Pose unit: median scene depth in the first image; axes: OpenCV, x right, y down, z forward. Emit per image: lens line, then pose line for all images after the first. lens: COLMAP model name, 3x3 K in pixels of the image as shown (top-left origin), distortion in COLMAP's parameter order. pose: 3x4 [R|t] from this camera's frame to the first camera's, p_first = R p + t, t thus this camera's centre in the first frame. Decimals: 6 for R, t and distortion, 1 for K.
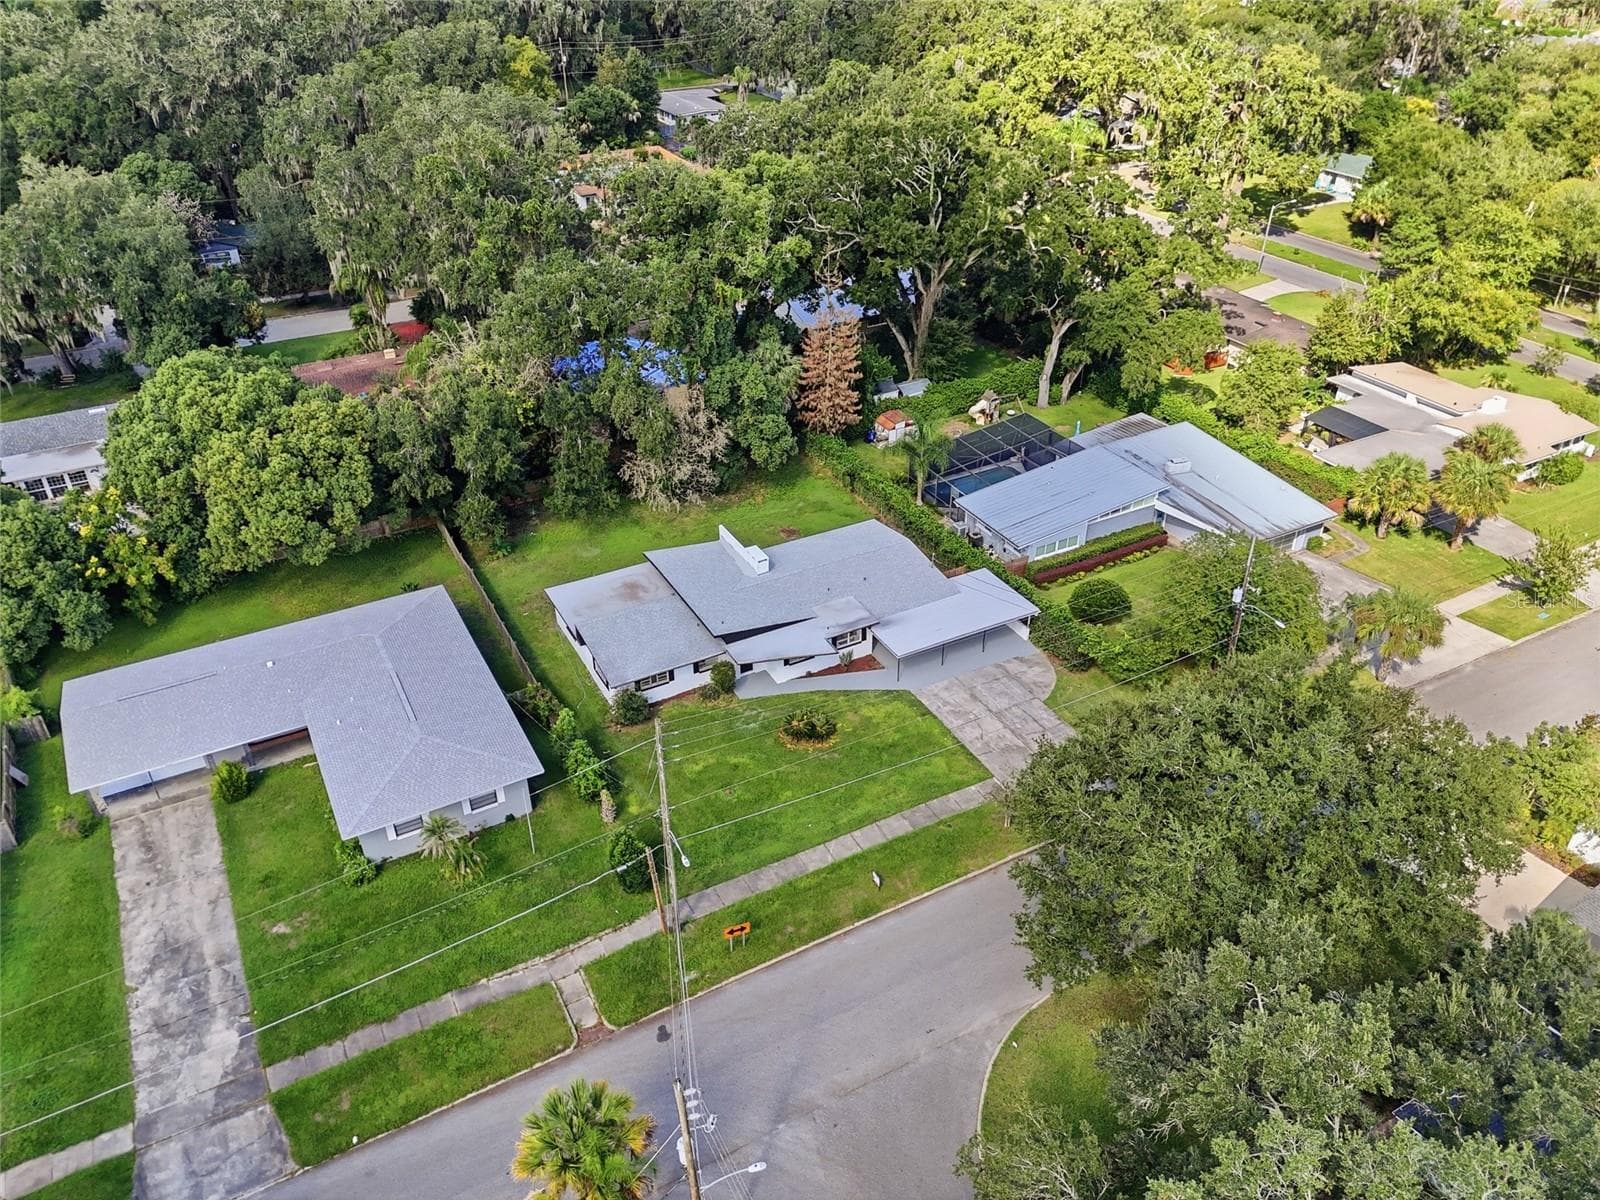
lens RADIAL K [[1164.1, 0, 793.3], [0, 1164.1, 626.7], [0, 0, 1]] dist [0.079317, -0.068572]
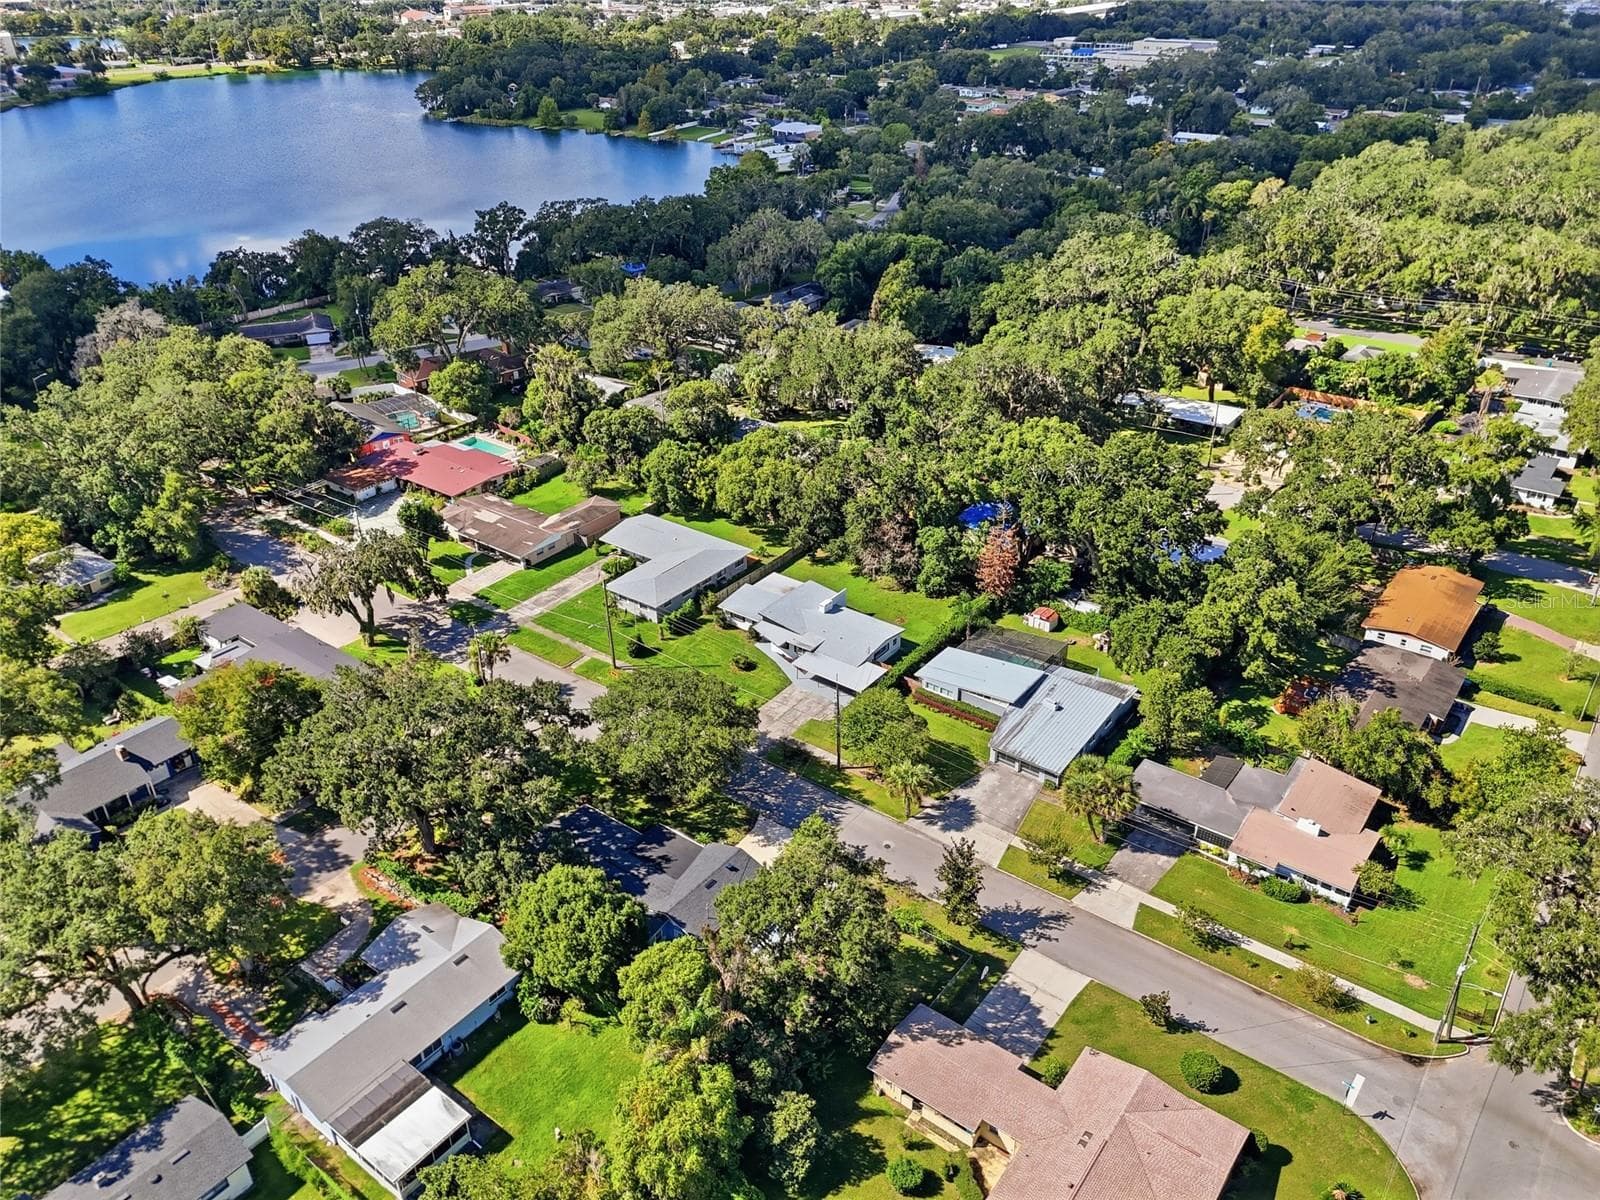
lens RADIAL K [[1164.1, 0, 793.3], [0, 1164.1, 626.7], [0, 0, 1]] dist [0.079317, -0.068572]
pose [[0.416600, 0.469140, -0.778686, 1.291338], [-0.505906, 0.831309, 0.230182, -0.391052], [0.755317, 0.298049, 0.583664, -0.170059]]
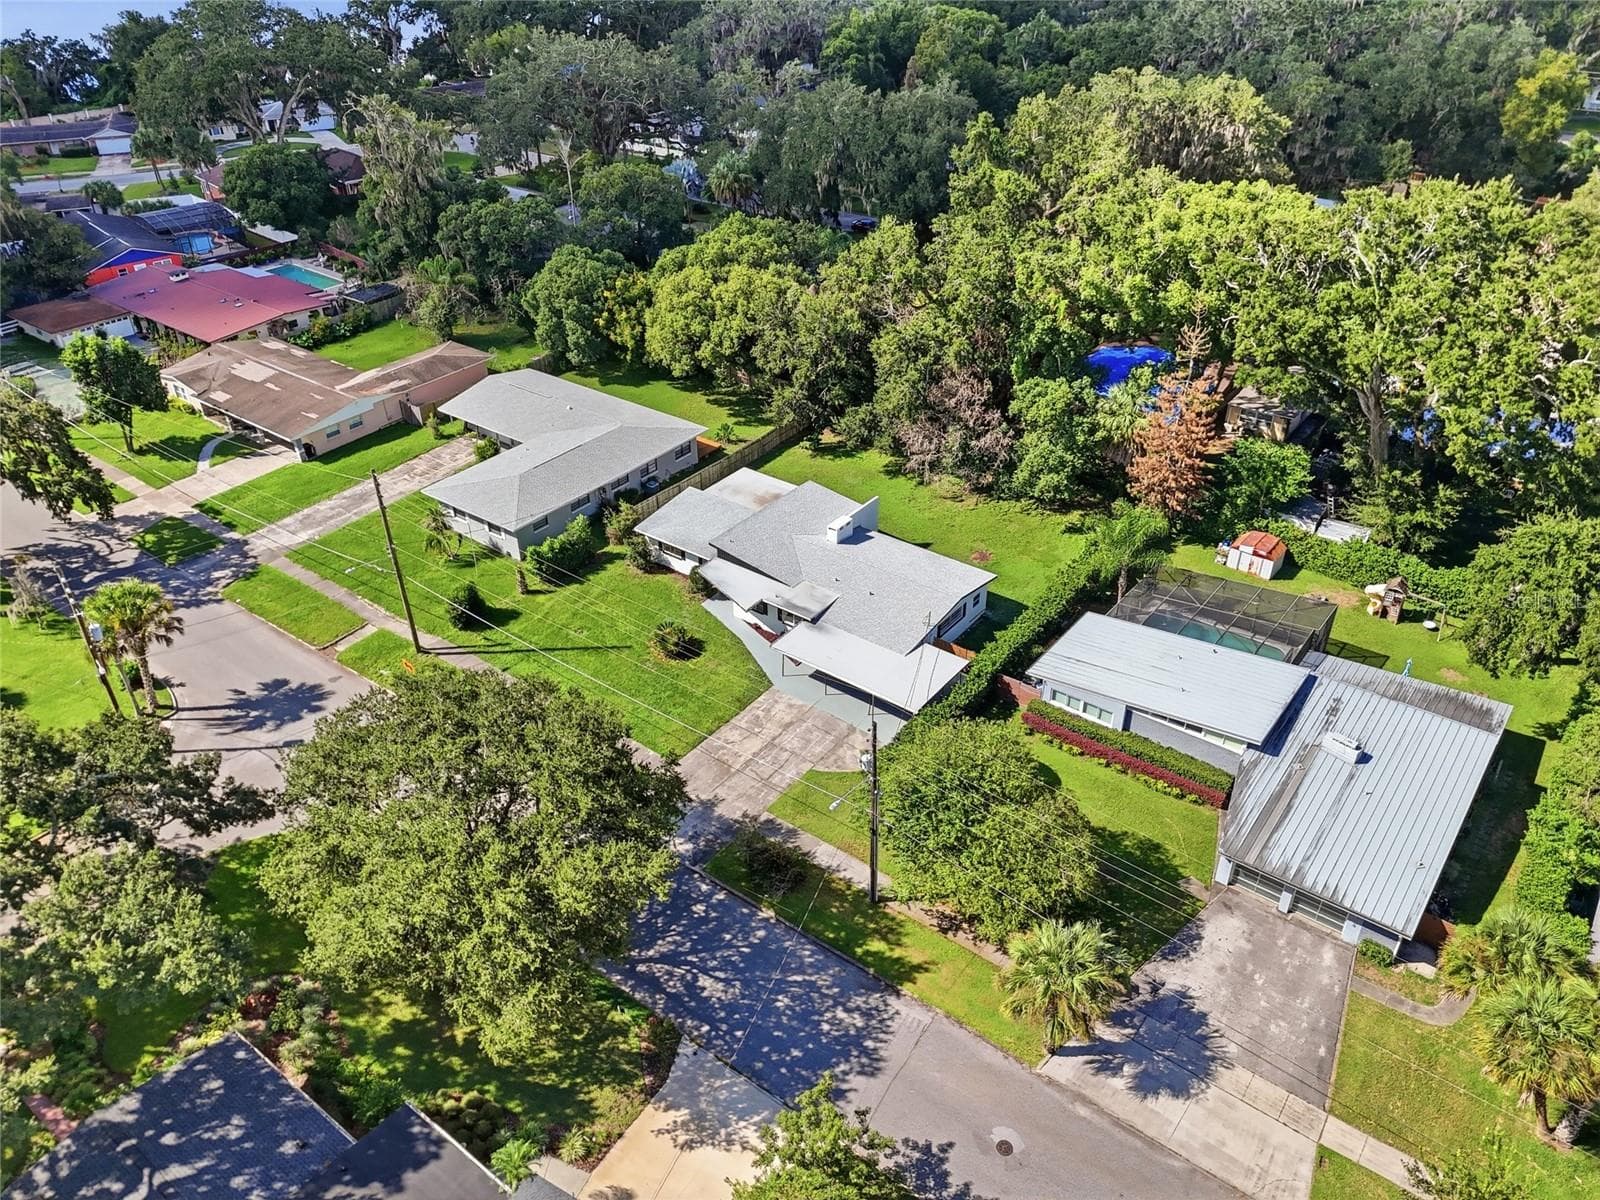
lens RADIAL K [[1164.1, 0, 793.3], [0, 1164.1, 626.7], [0, 0, 1]] dist [0.079317, -0.068572]
pose [[0.414488, 0.519100, -0.747485, 0.657825], [-0.508196, 0.813393, 0.283071, -0.221115], [0.754941, 0.262539, 0.600946, 0.310408]]
